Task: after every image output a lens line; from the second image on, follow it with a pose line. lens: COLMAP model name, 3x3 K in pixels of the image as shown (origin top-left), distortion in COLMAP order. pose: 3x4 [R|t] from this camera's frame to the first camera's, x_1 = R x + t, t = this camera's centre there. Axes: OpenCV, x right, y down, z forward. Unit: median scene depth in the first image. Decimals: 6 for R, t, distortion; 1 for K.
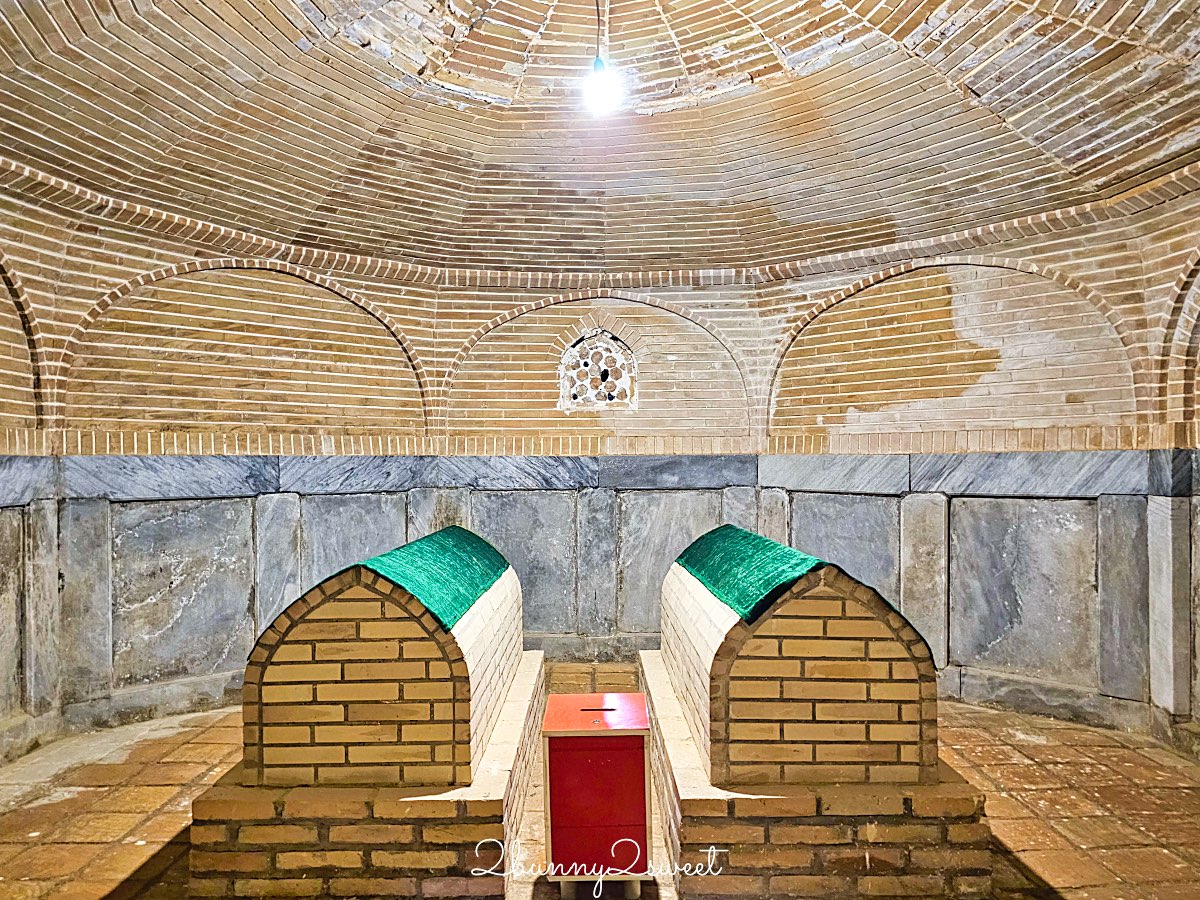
lens RADIAL K [[824.8, 0, 594.0], [0, 824.8, 522.3], [0, 0, 1]] dist [0.083194, -0.099033]
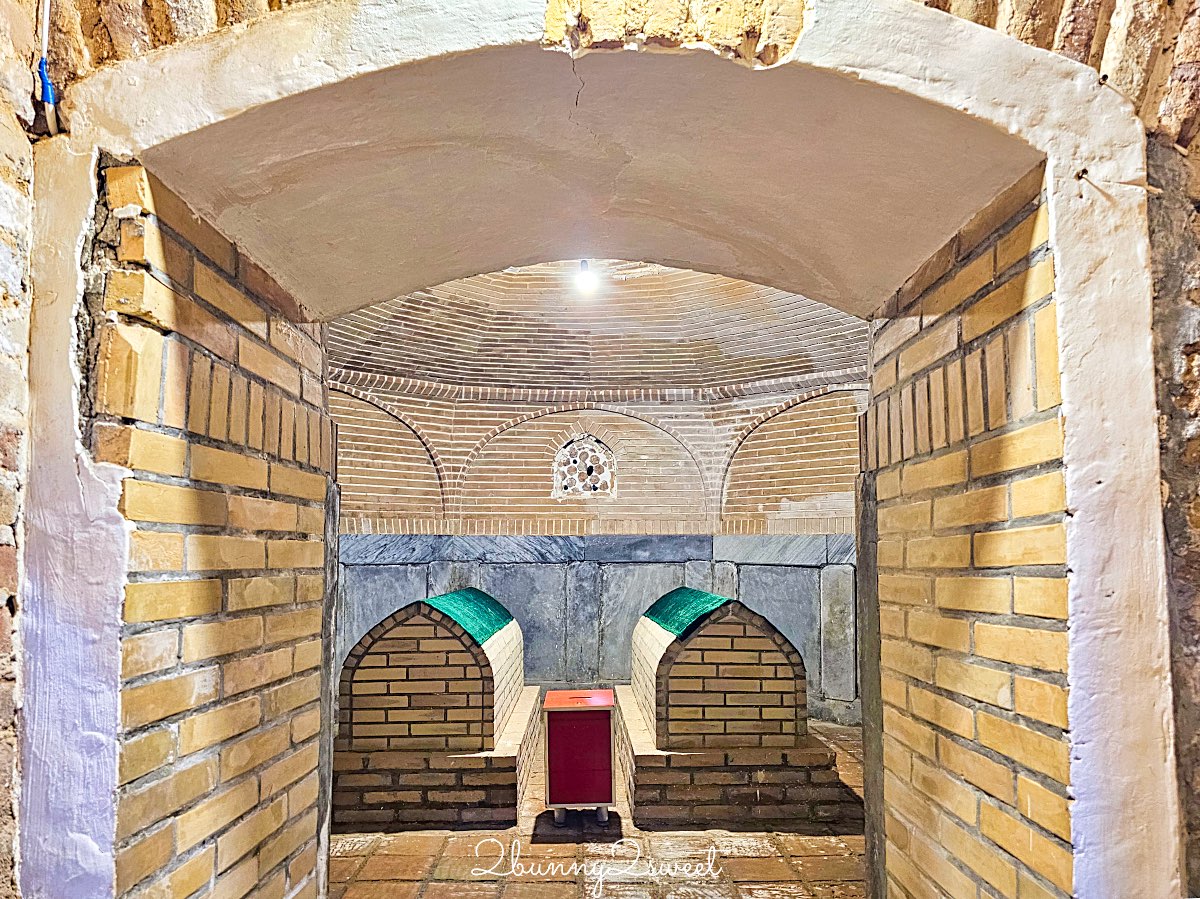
lens RADIAL K [[824.8, 0, 594.0], [0, 824.8, 521.8], [0, 0, 1]] dist [0.083194, -0.099033]
pose [[0.999906, 0.004662, 0.012890, 0.004312], [-0.003250, 0.994200, -0.107497, 0.035989], [-0.013316, 0.107446, 0.994122, -0.257056]]
